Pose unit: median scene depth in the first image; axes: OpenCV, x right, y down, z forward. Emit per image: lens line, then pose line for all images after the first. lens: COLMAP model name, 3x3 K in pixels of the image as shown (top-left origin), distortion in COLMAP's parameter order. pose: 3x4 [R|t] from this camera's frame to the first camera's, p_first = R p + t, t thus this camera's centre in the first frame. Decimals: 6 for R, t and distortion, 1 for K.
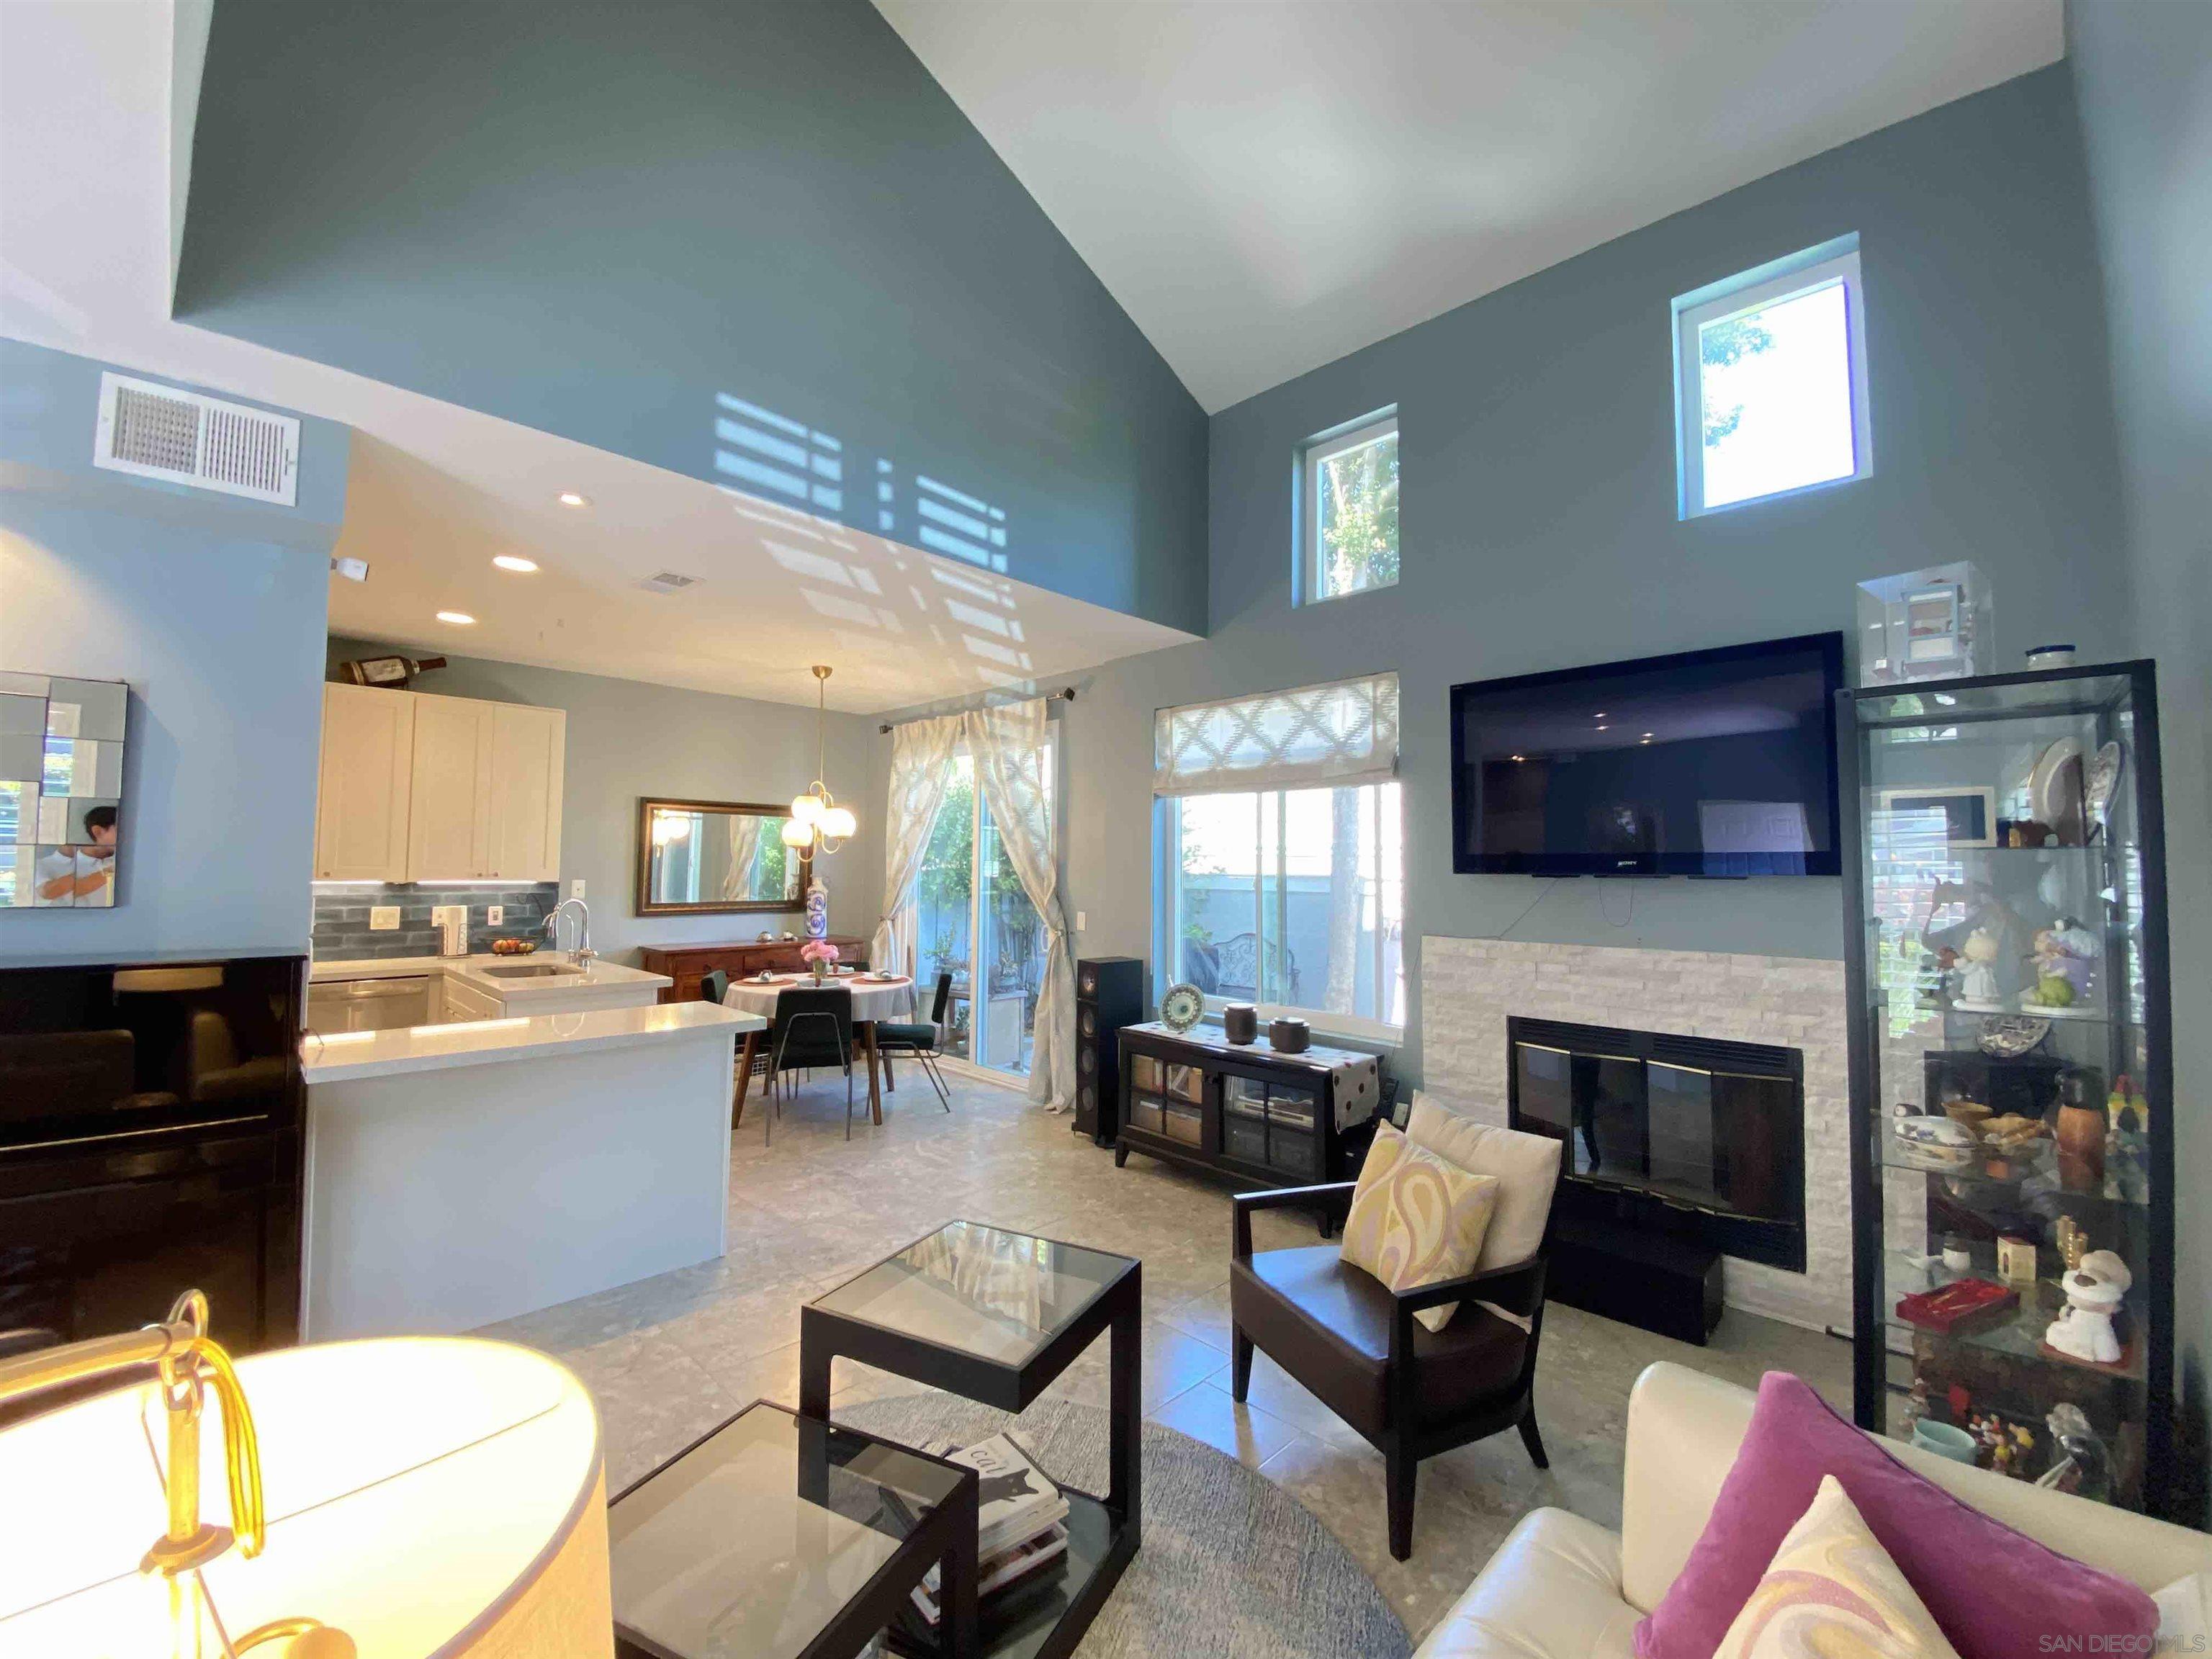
lens RADIAL K [[890.8, 0, 1095.0], [0, 890.8, 817.0], [0, 0, 1]] dist [0.030581, -0.023822]
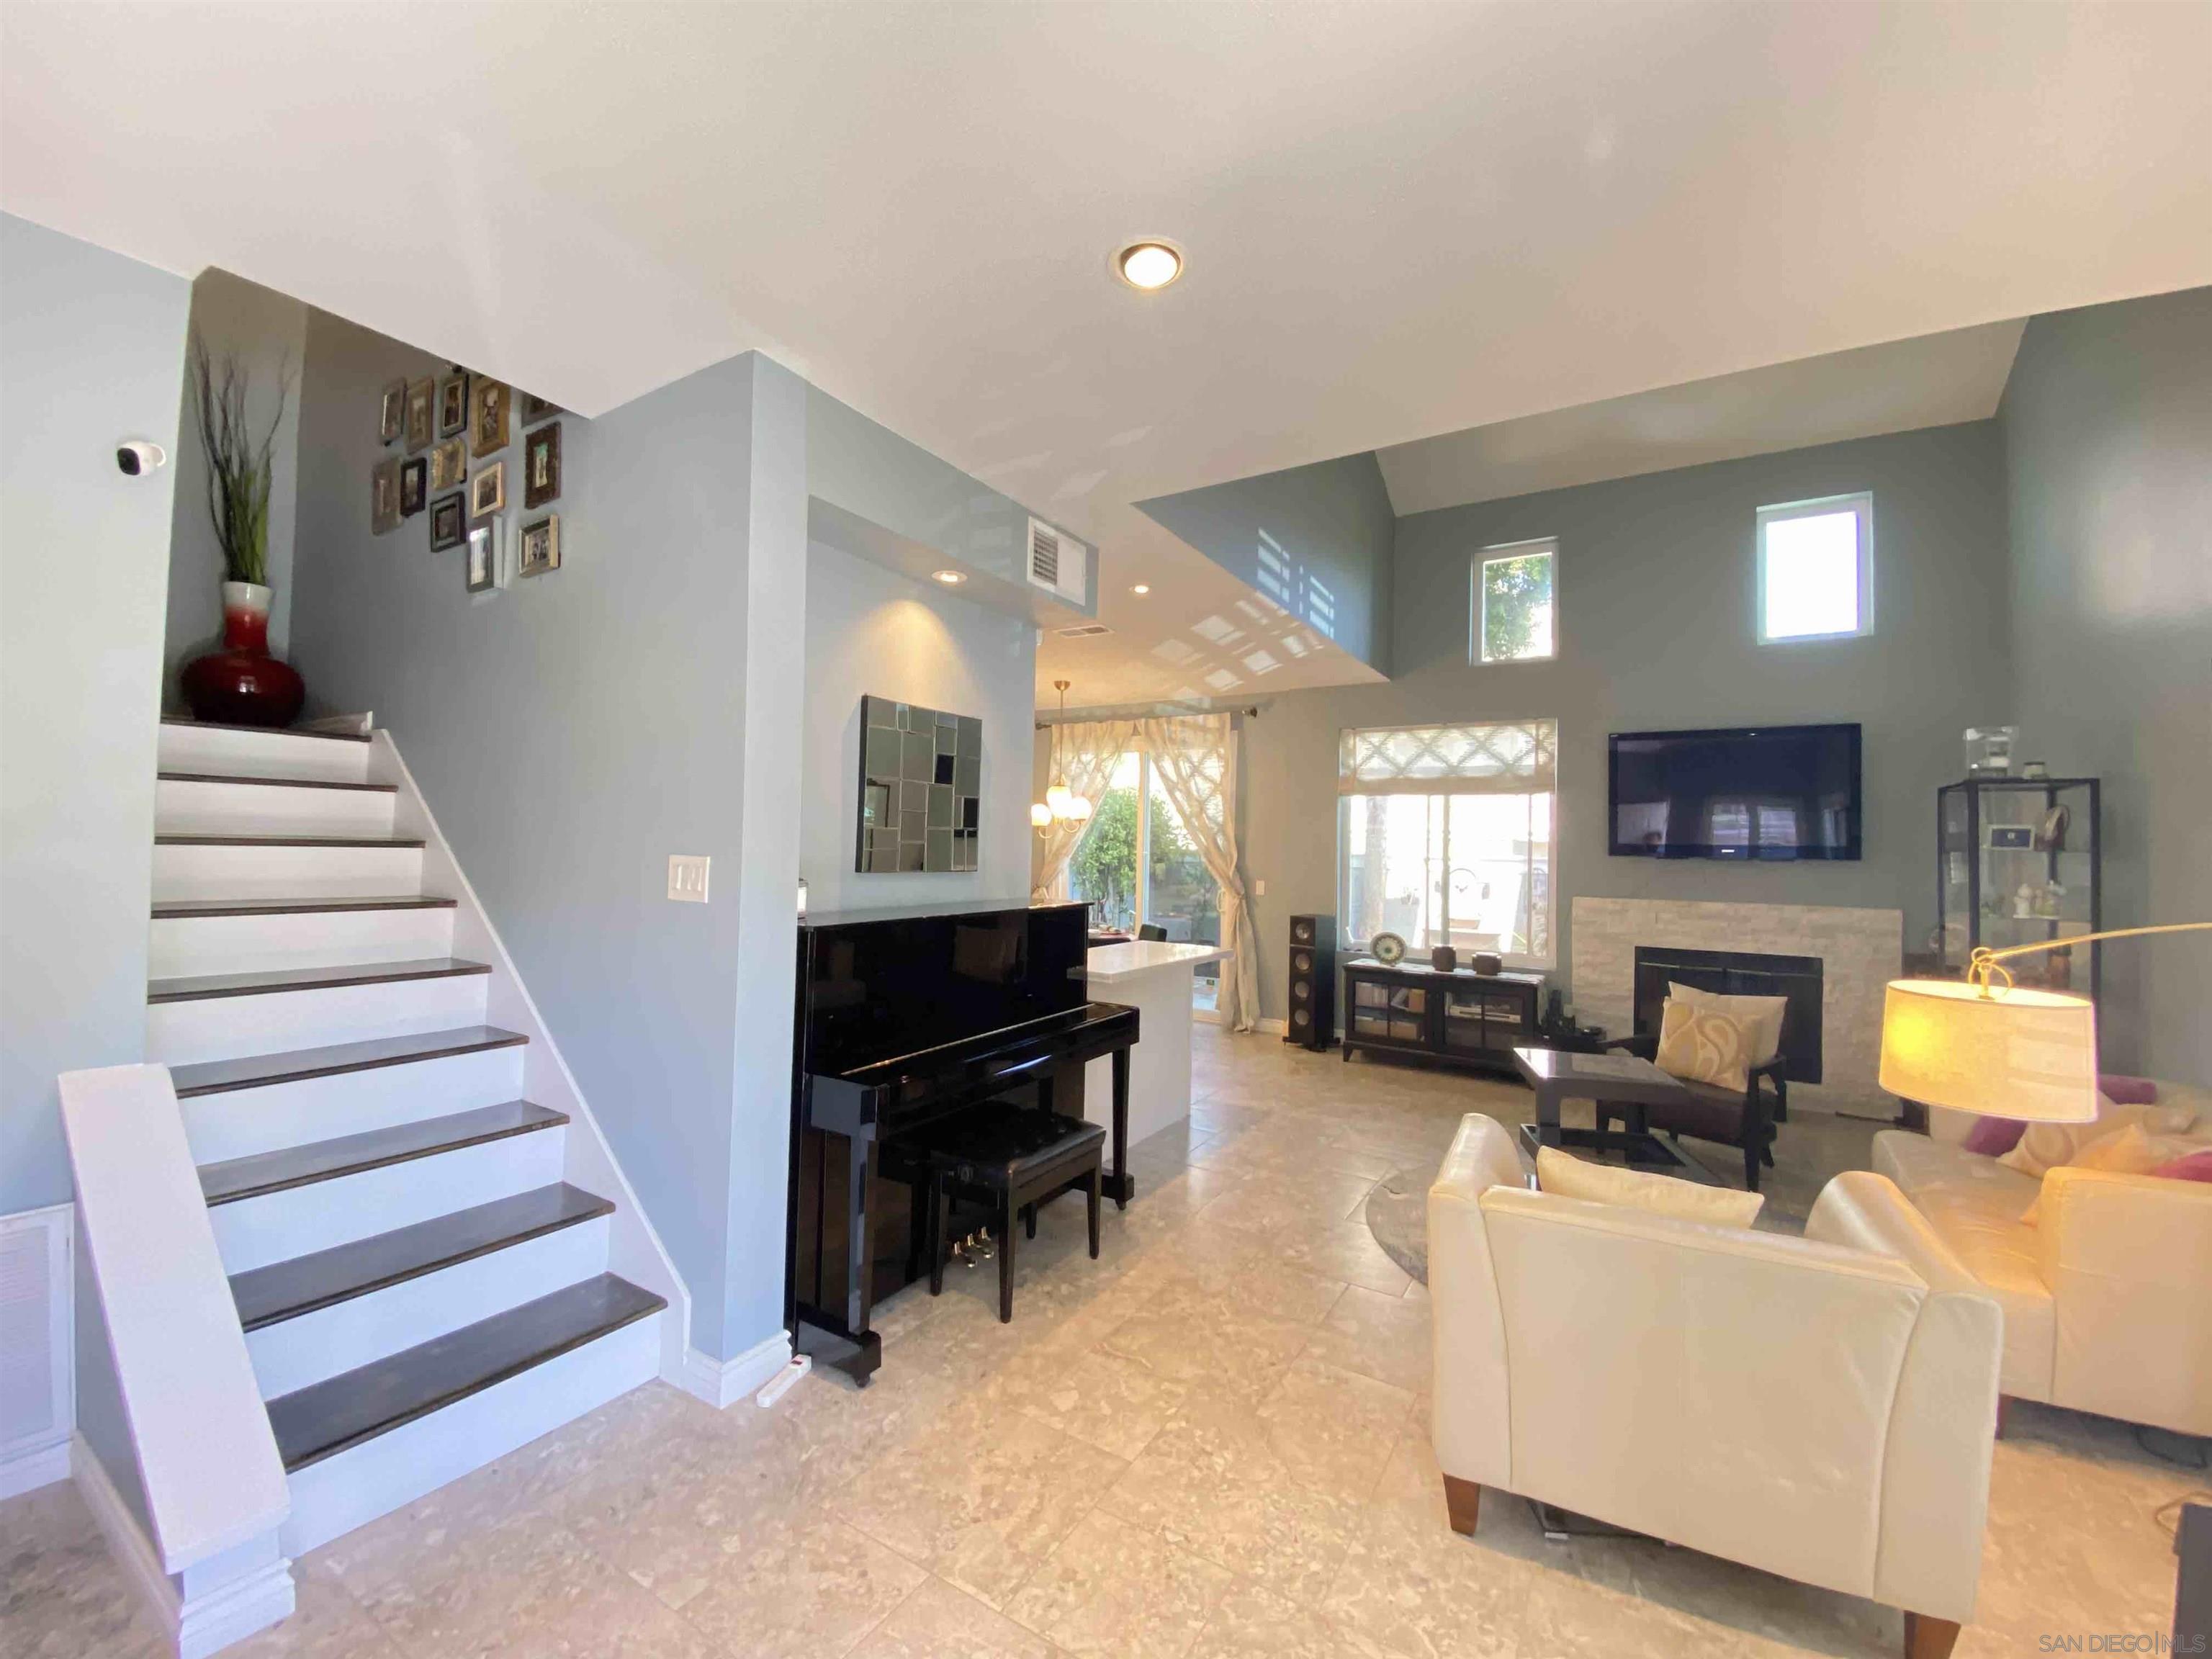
lens RADIAL K [[897.8, 0, 1098.1], [0, 897.8, 823.5], [0, 0, 1]] dist [0.026302, -0.023162]
pose [[0.973864, 0.017513, 0.226455, -0.701487], [-0.025725, 0.999112, 0.033364, -0.019186], [-0.225669, -0.038318, 0.973450, -0.276426]]
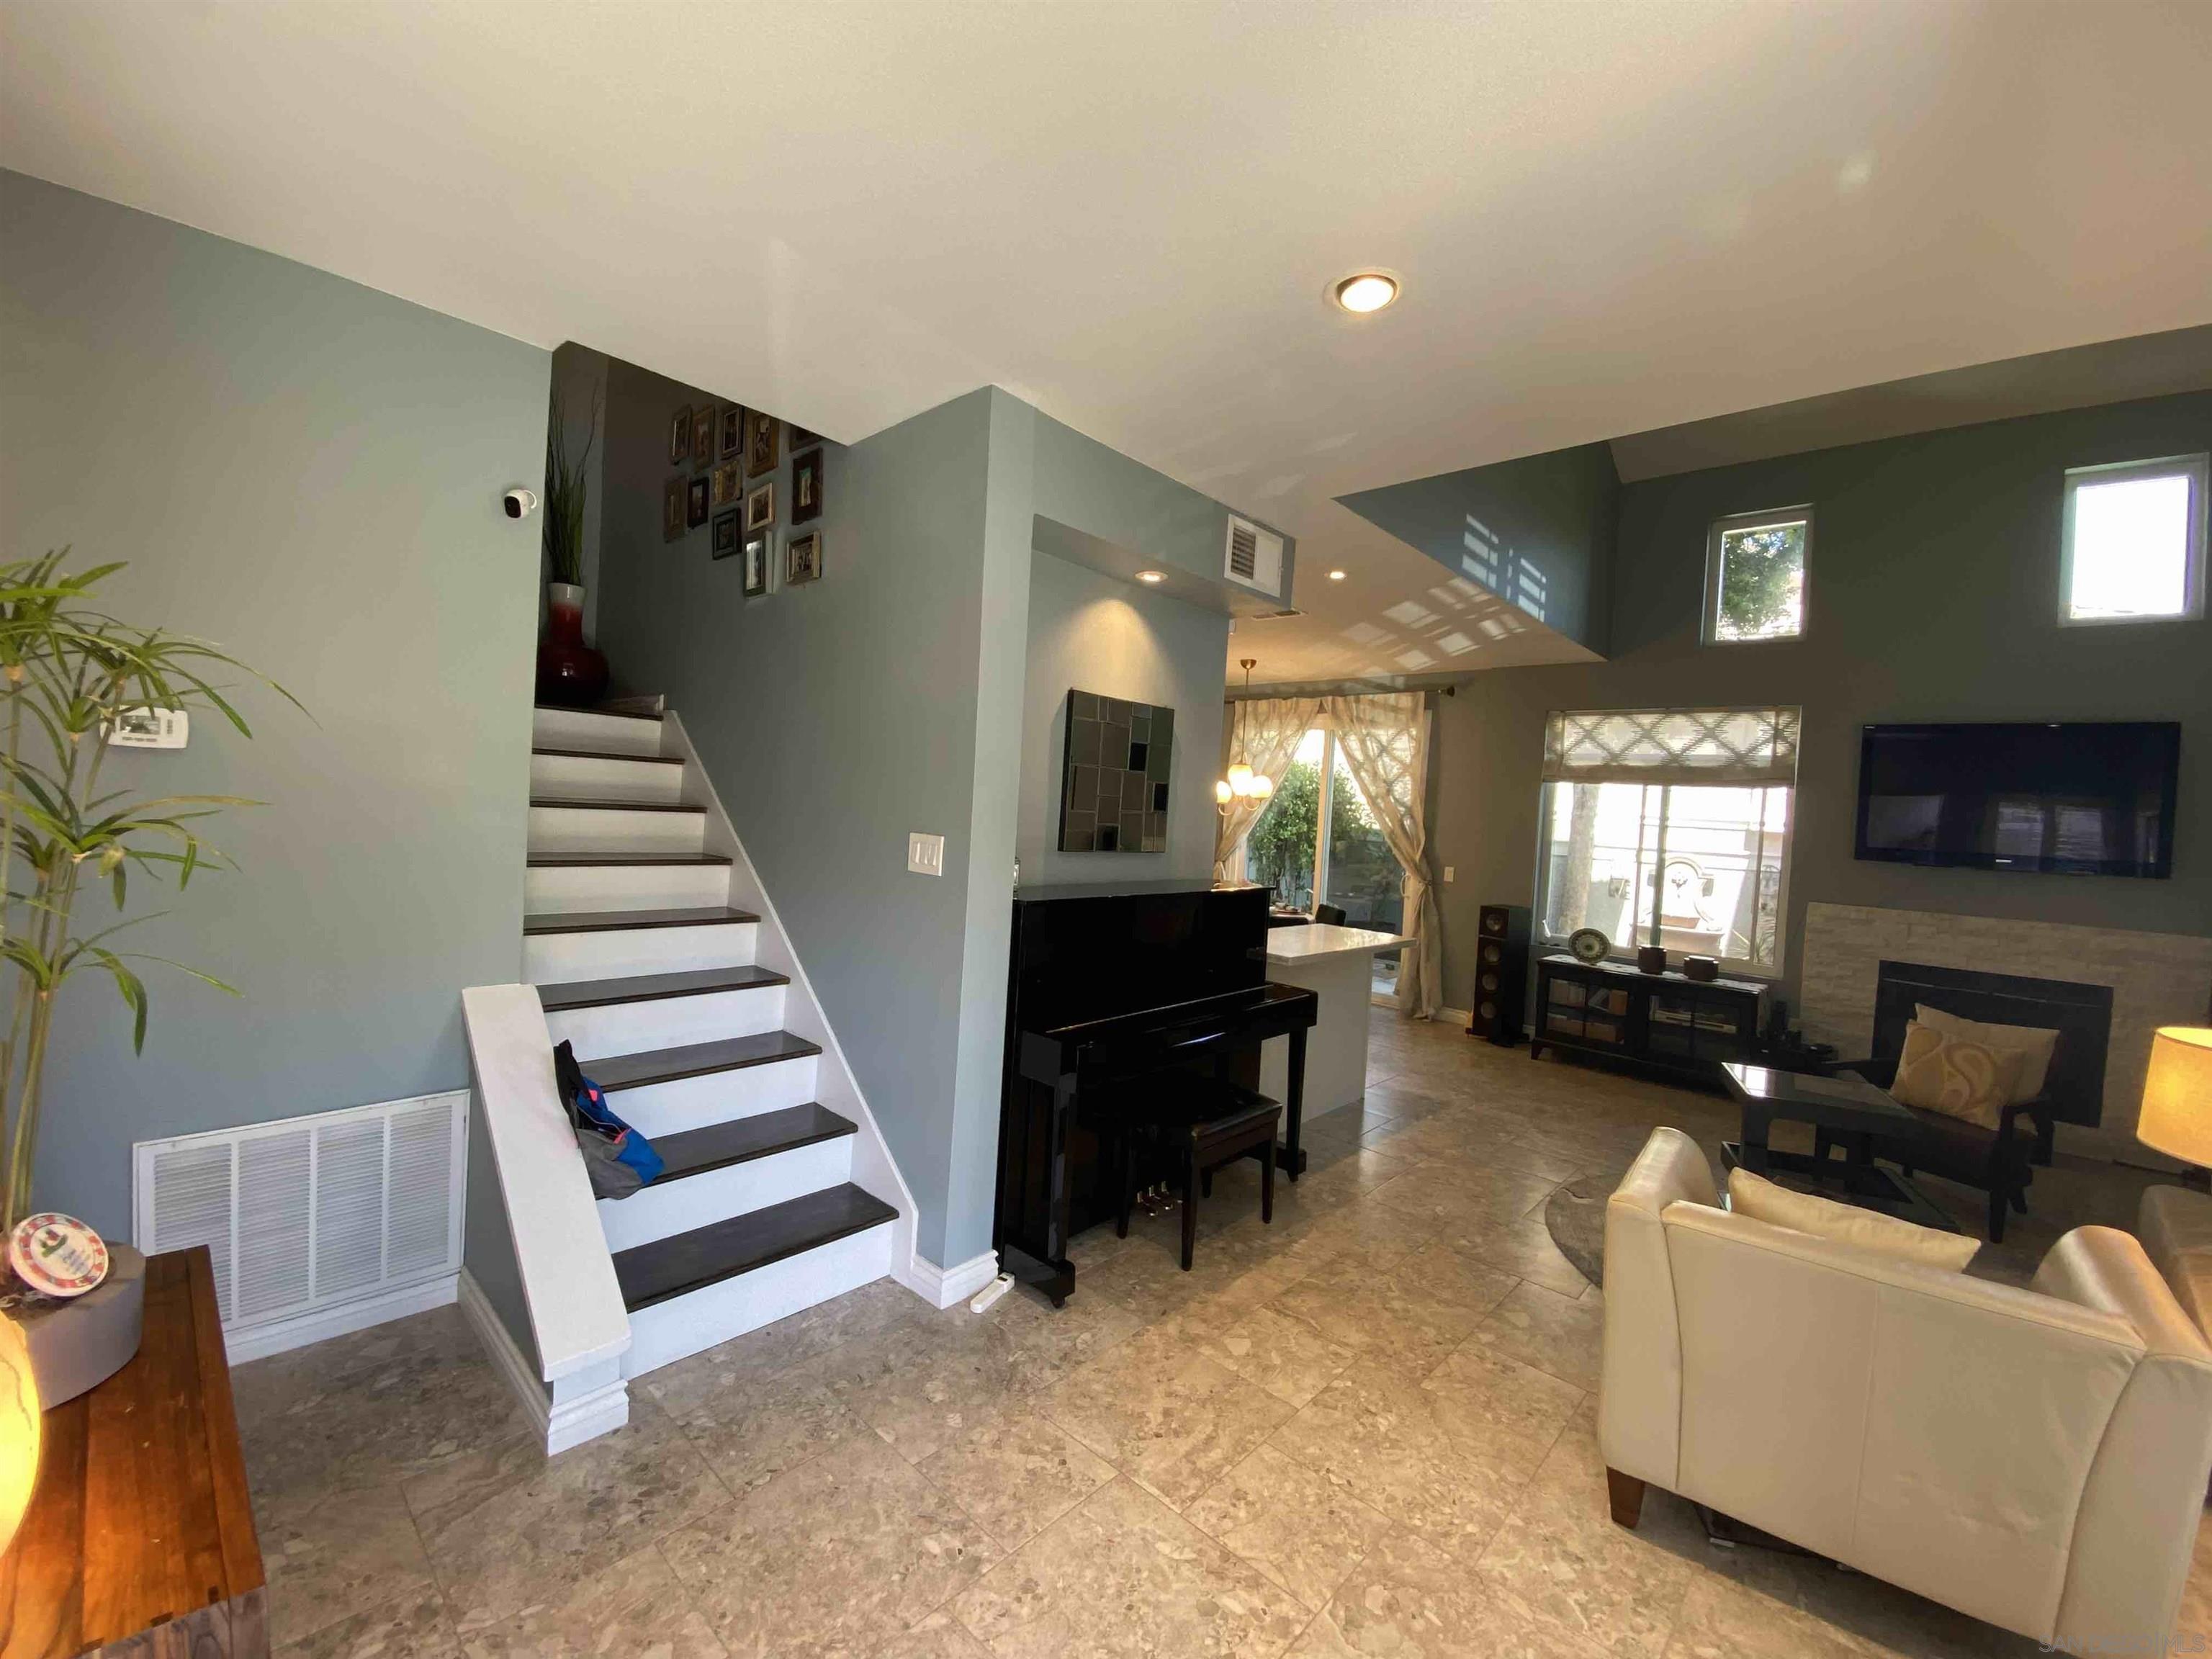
lens RADIAL K [[897.8, 0, 1098.1], [0, 897.8, 823.5], [0, 0, 1]] dist [0.026302, -0.023162]
pose [[0.998225, 0.047660, 0.035720, -0.721787], [-0.050391, 0.995526, 0.079931, -0.040426], [-0.031751, -0.081589, 0.996160, -0.319232]]
